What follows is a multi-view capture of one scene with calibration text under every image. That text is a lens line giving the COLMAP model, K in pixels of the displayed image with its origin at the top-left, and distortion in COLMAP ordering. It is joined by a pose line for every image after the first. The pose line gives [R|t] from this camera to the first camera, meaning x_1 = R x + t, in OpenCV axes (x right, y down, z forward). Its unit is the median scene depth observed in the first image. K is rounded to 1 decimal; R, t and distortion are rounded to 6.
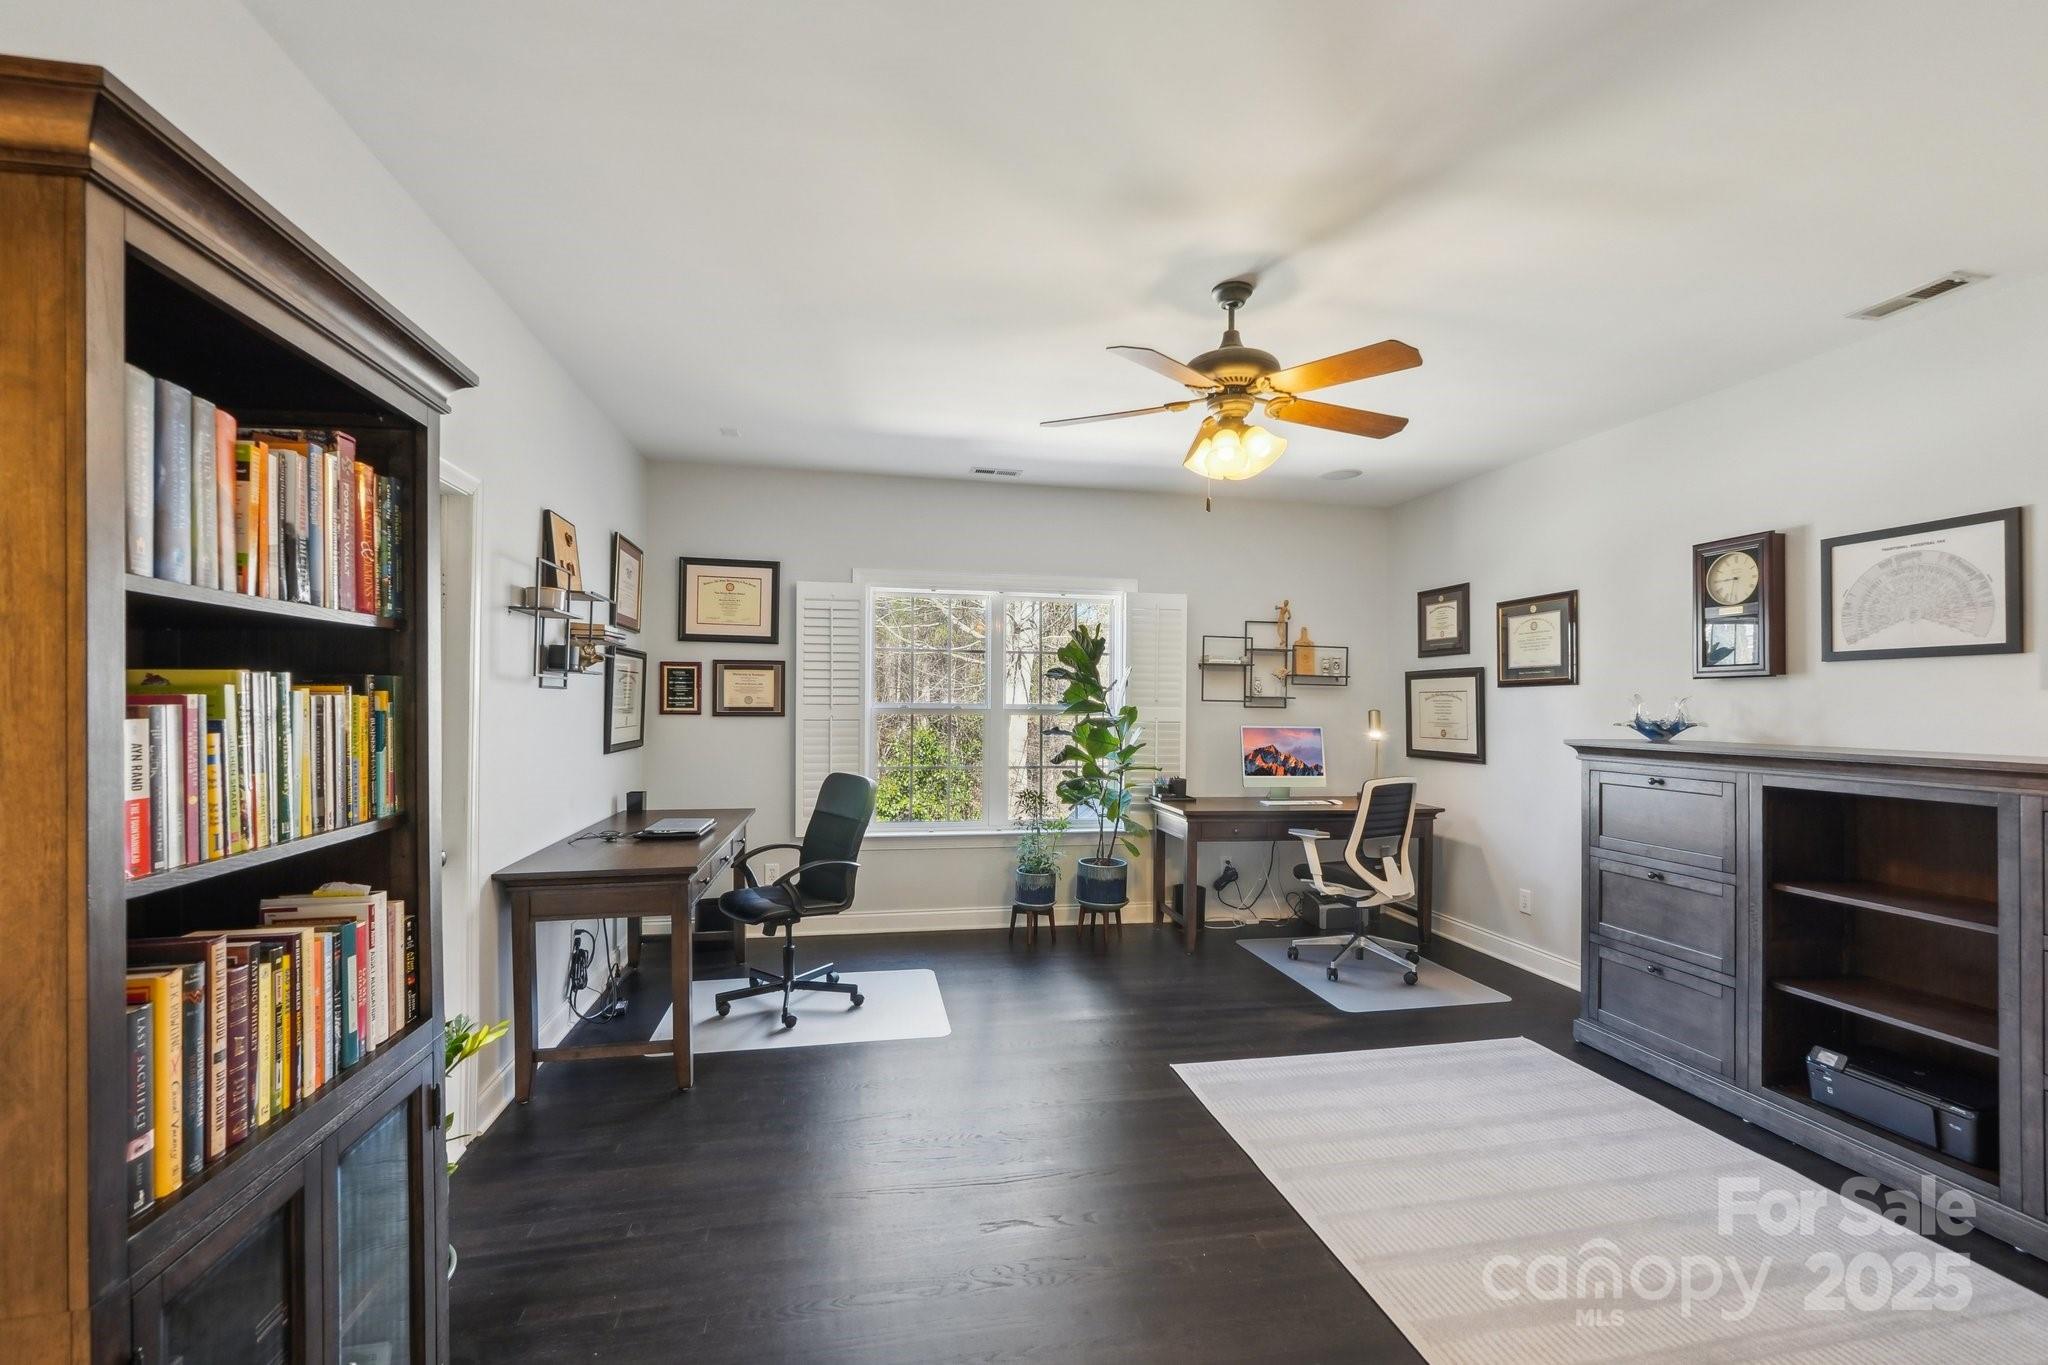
lens RADIAL K [[868.8, 0, 1023.0], [0, 868.8, 703.6], [0, 0, 1]] dist [-0.001479, 0.000245]
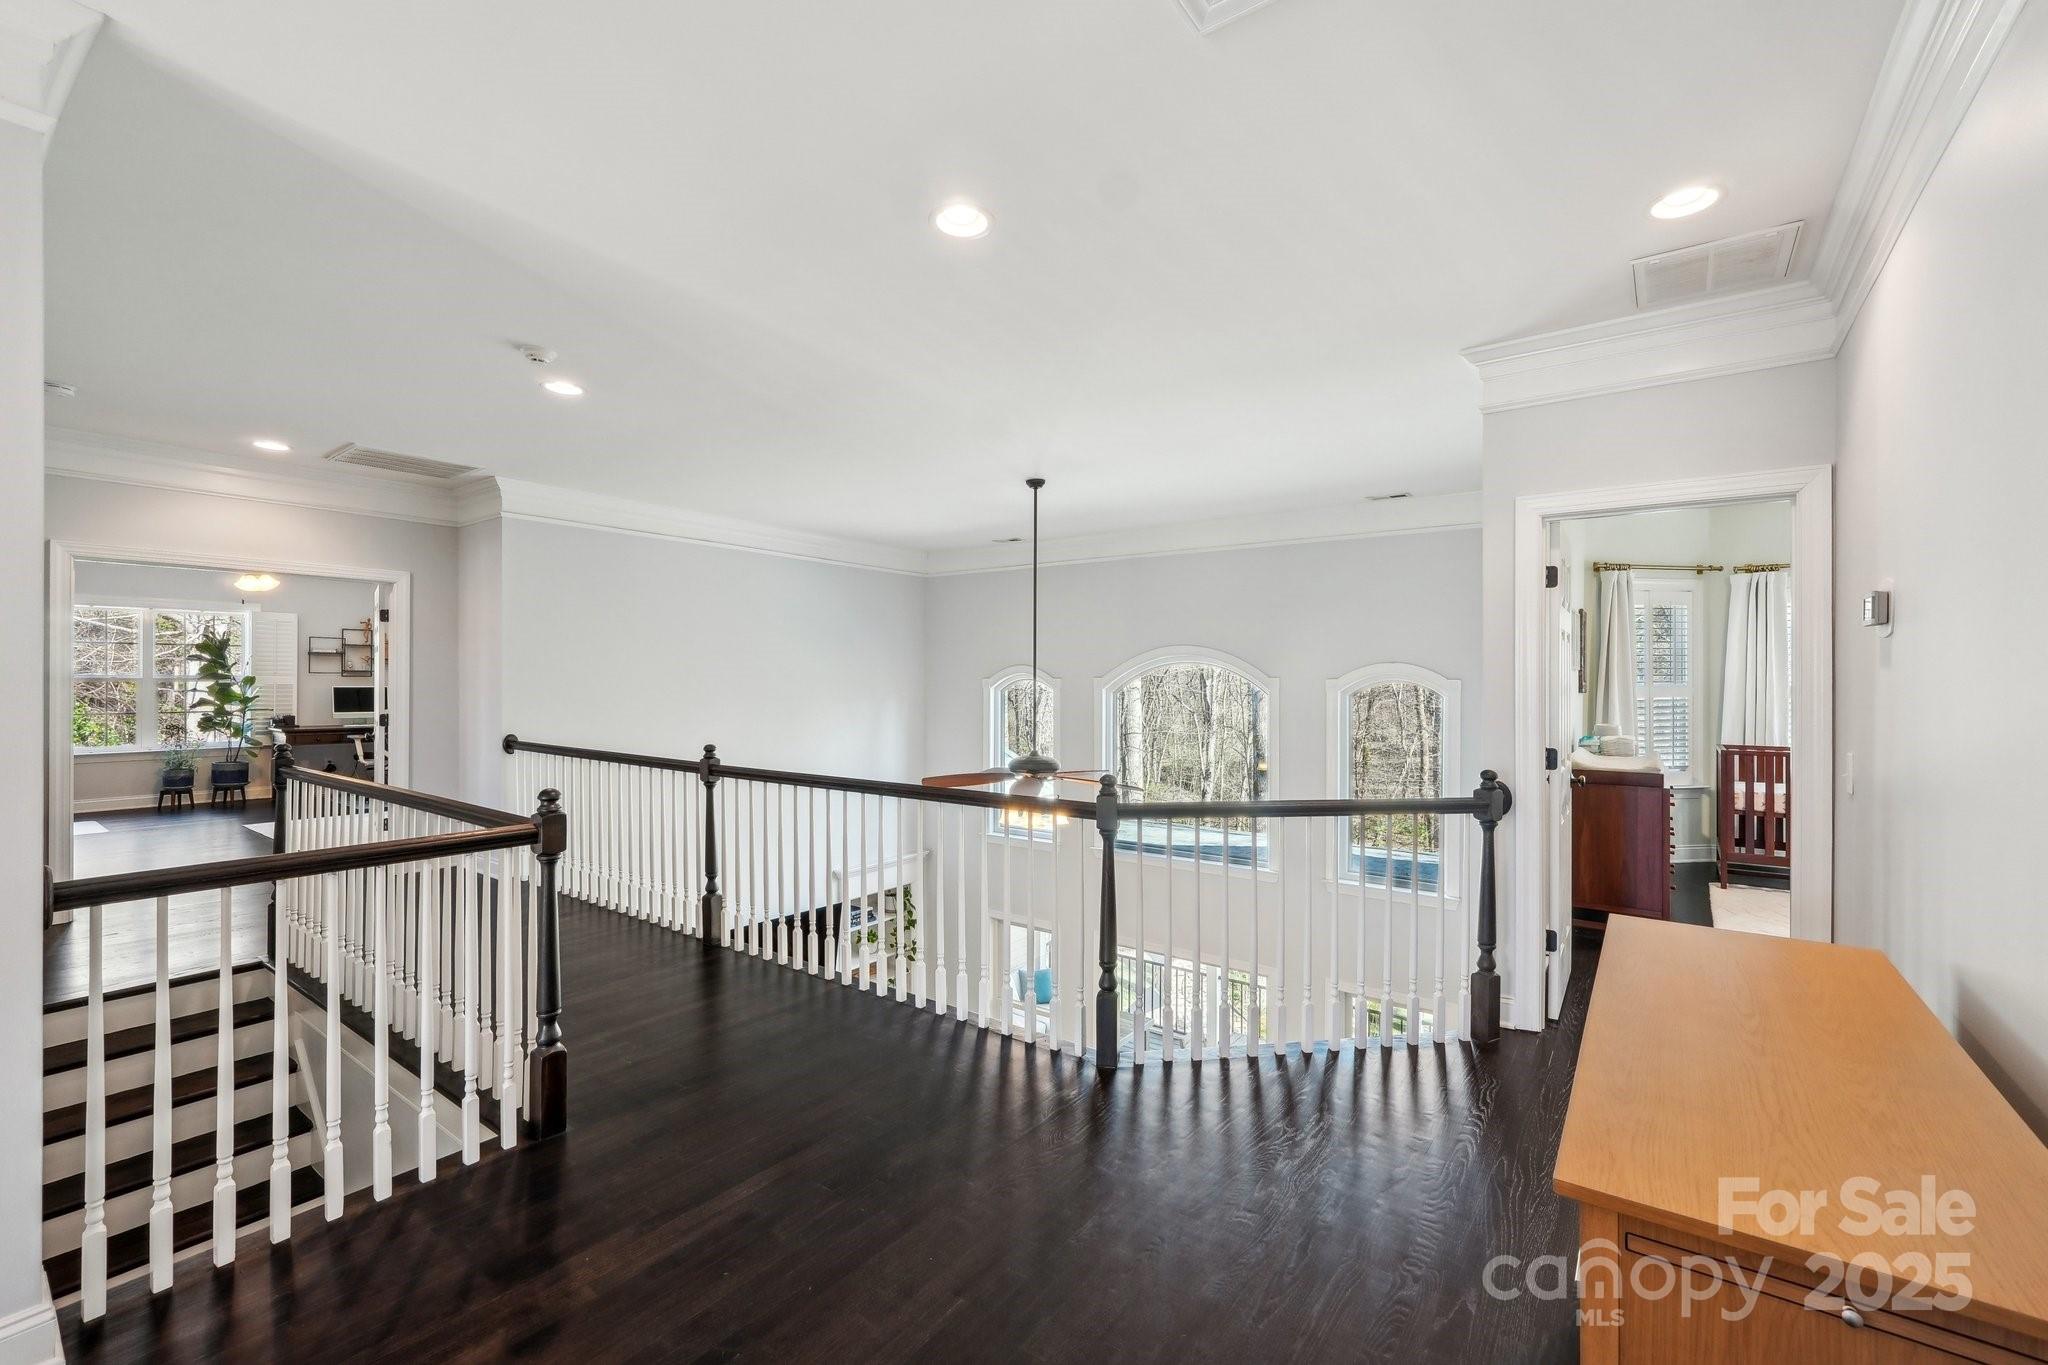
lens RADIAL K [[868.8, 0, 1024.5], [0, 868.8, 679.4], [0, 0, 1]] dist [-0.001479, 0.000245]
pose [[0.738795, -0.002784, 0.673924, 0.096580], [-0.005847, 0.999927, 0.010541, -0.018315], [-0.673904, -0.011728, 0.738726, -1.447177]]
